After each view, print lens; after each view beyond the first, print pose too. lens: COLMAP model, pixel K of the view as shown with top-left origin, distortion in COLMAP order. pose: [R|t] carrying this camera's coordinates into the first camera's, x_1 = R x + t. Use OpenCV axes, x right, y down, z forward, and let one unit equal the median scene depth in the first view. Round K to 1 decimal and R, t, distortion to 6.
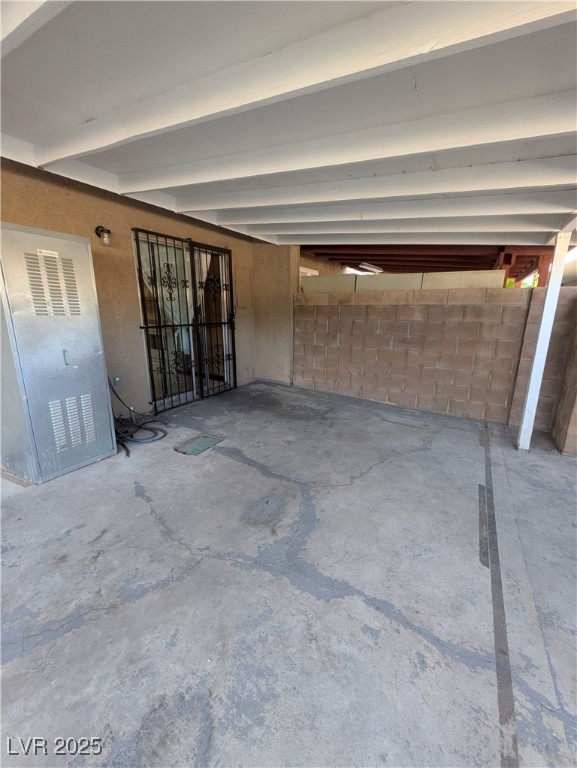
lens RADIAL K [[304.1, 0, 289.1], [0, 304.1, 383.4], [0, 0, 1]] dist [0.001859, 0.000431]
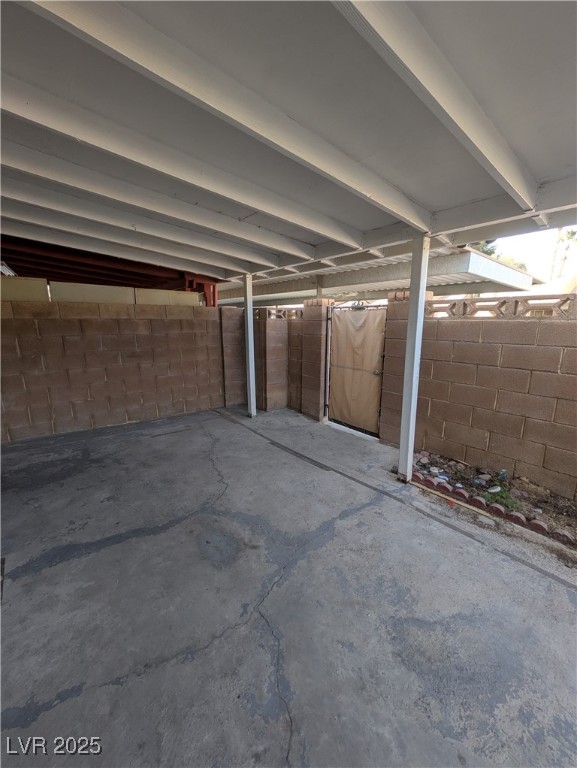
lens RADIAL K [[304.1, 0, 287.3], [0, 304.1, 384.3], [0, 0, 1]] dist [0.001859, 0.000431]
pose [[0.338259, -0.196253, 0.920362, -0.701332], [0.227878, 0.965987, 0.122231, -0.105630], [-0.913046, 0.168384, 0.371475, 0.373498]]
